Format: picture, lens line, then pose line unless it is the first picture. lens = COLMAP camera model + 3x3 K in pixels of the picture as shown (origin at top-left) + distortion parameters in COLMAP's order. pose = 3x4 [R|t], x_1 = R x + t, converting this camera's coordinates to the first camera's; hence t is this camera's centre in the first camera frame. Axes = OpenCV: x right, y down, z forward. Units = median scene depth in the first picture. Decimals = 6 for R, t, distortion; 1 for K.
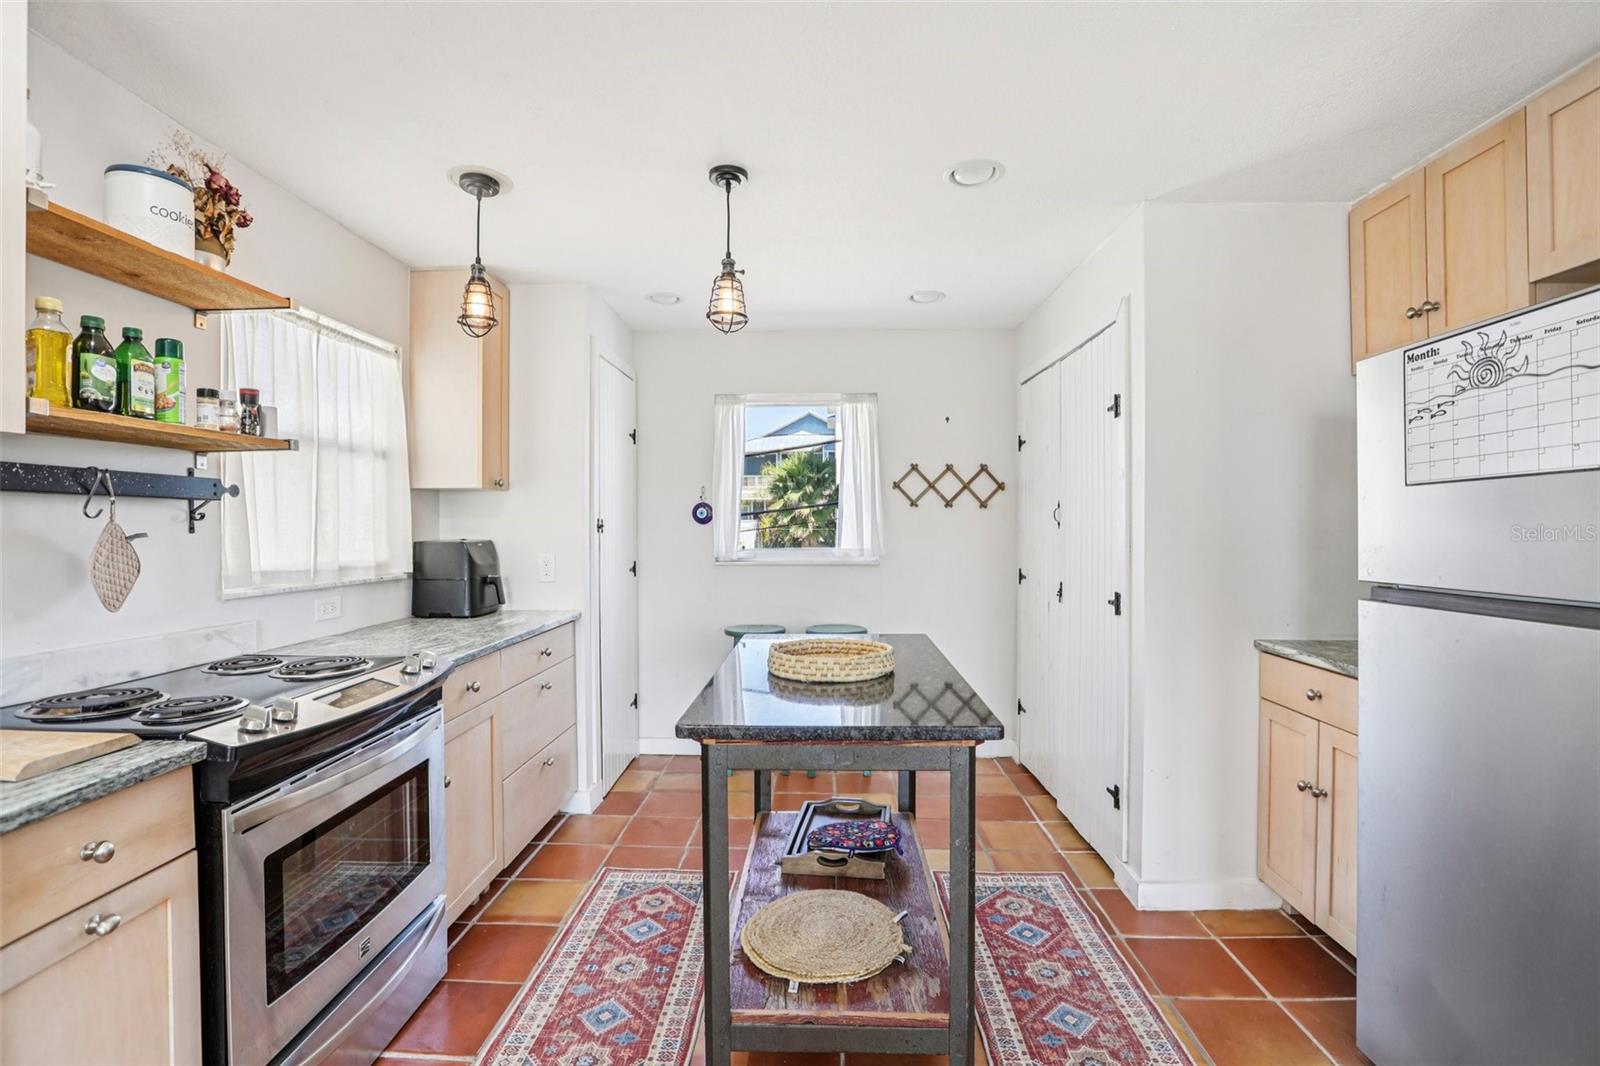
lens RADIAL K [[728.1, 0, 798.4], [0, 728.1, 526.9], [0, 0, 1]] dist [-0.042200, 0.013150]
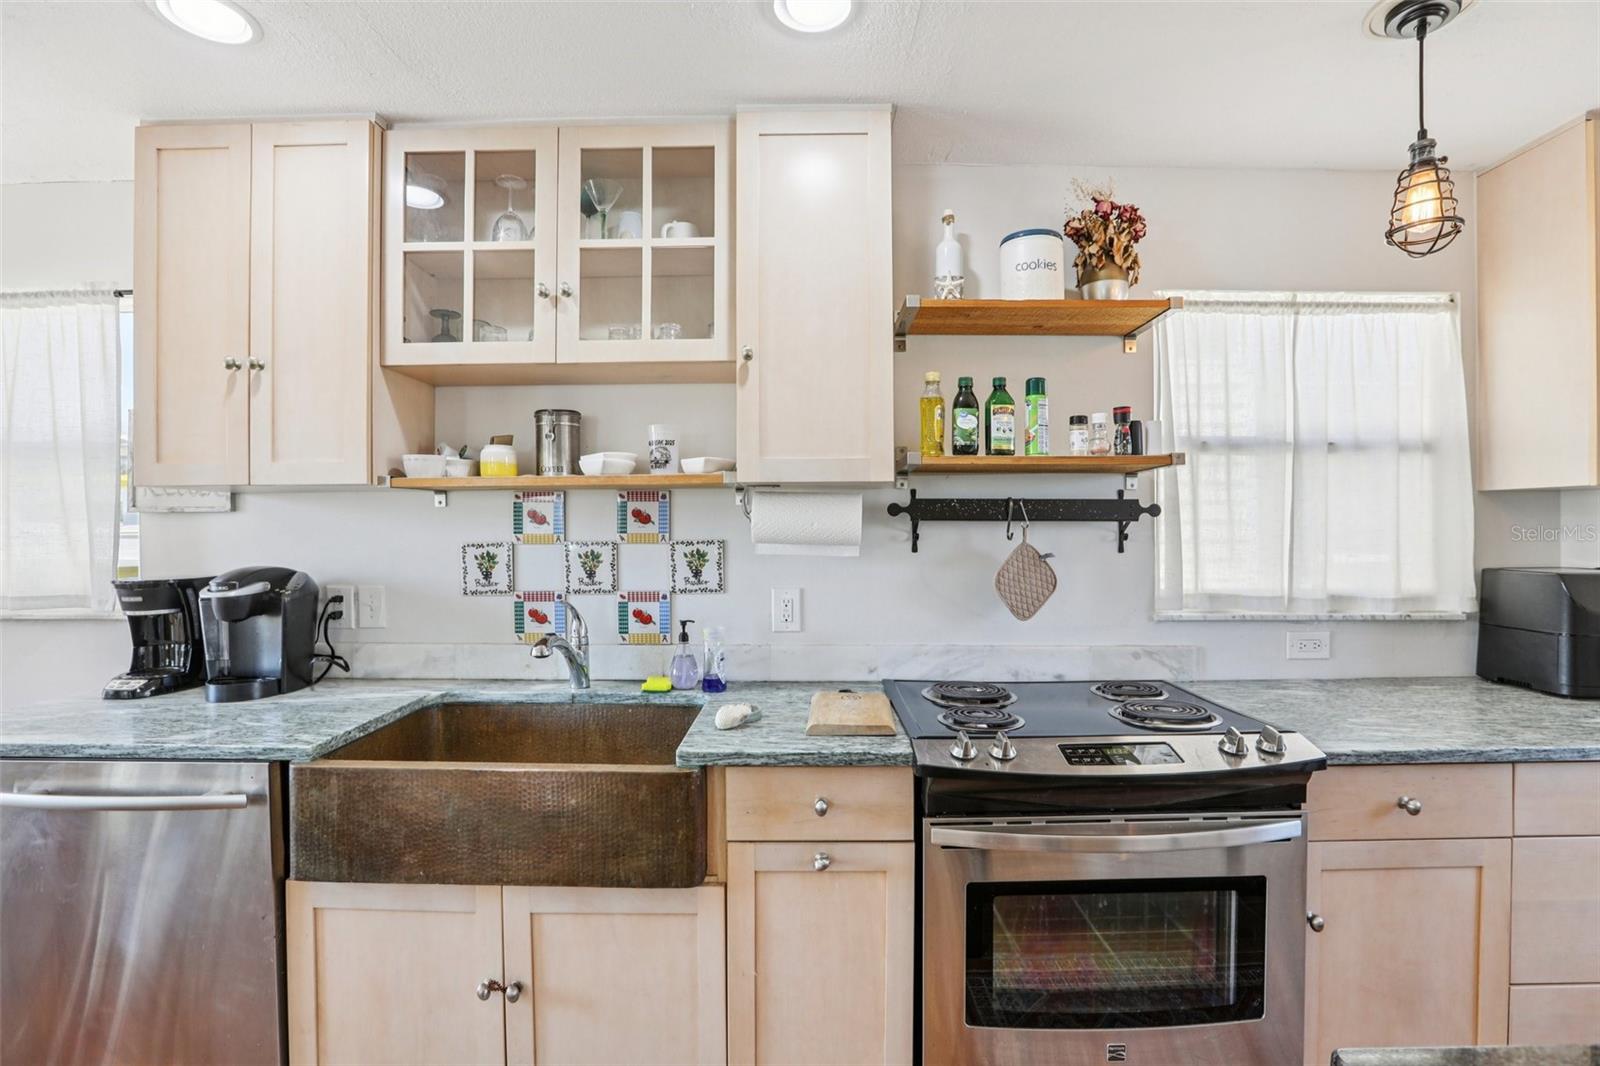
lens RADIAL K [[728.1, 0, 795.4], [0, 728.1, 531.6], [0, 0, 1]] dist [-0.042200, 0.013150]
pose [[0.036325, 0.009820, -0.999292, 0.195146], [-0.000236, 0.999952, 0.009818, -0.034651], [0.999340, -0.000120, 0.036326, 0.525708]]
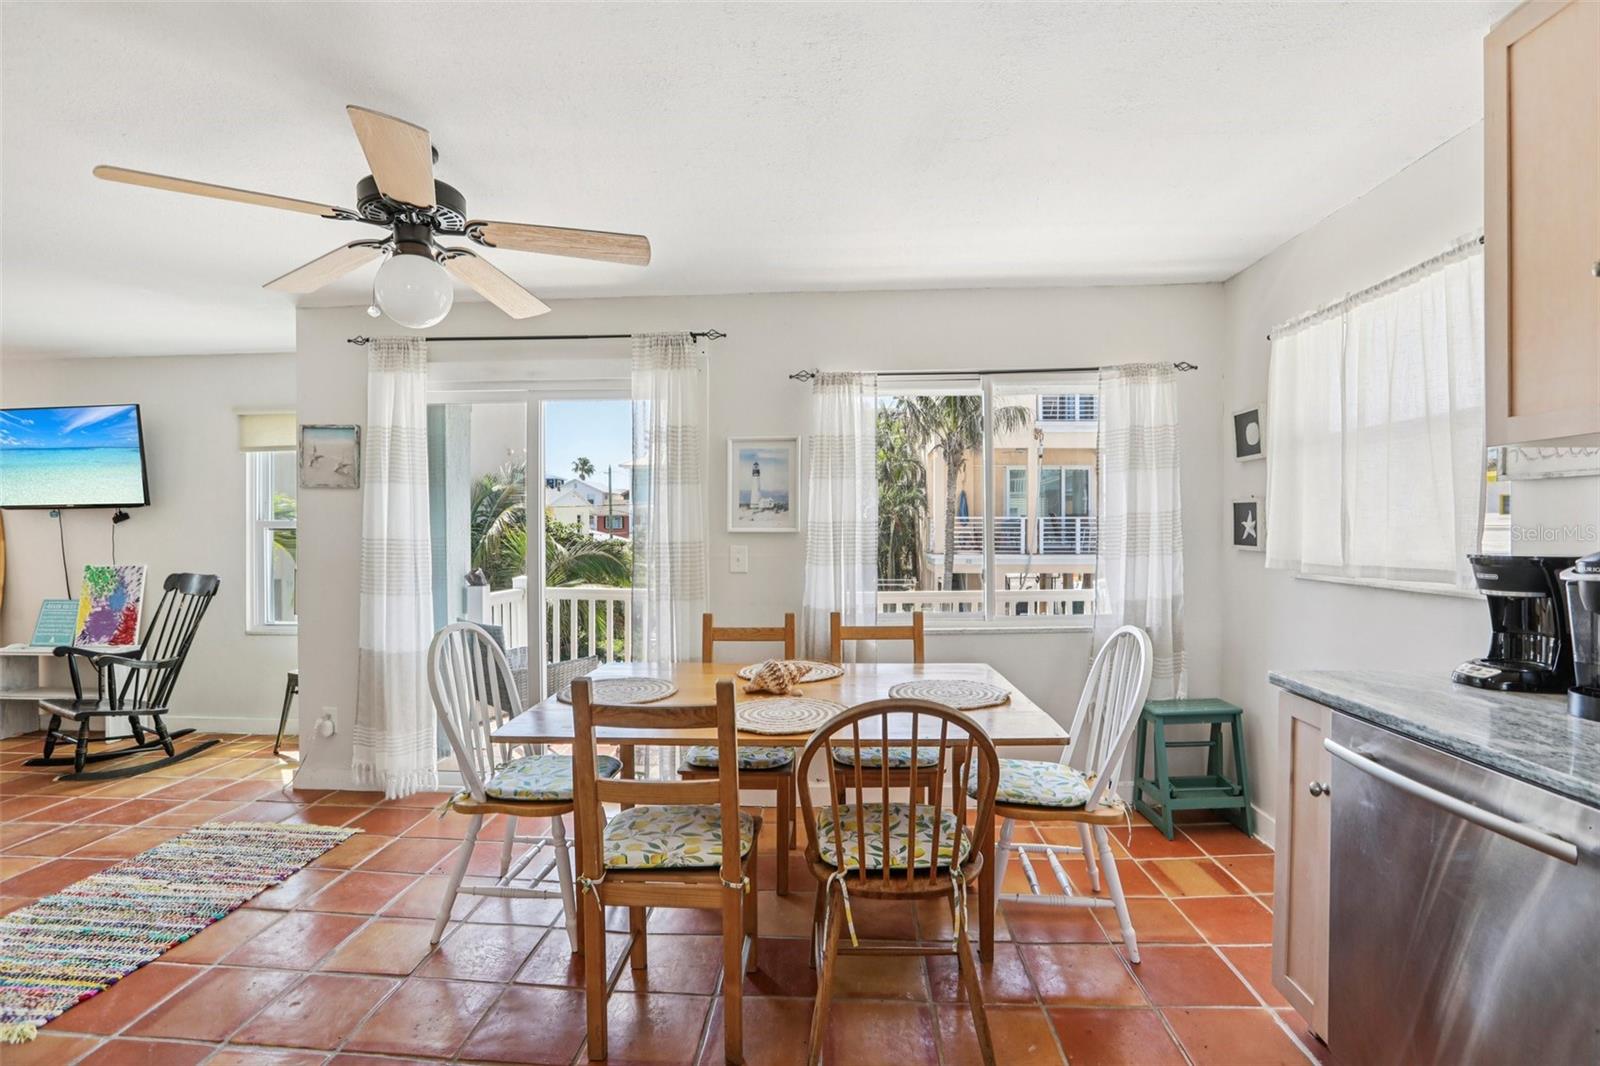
lens RADIAL K [[728.1, 0, 804.3], [0, 728.1, 528.3], [0, 0, 1]] dist [-0.042200, 0.013150]
pose [[-0.999964, 0.004095, 0.007429, 0.006090], [0.004159, 0.999955, 0.008570, 0.000065], [-0.007393, 0.008601, -0.999936, 0.516514]]
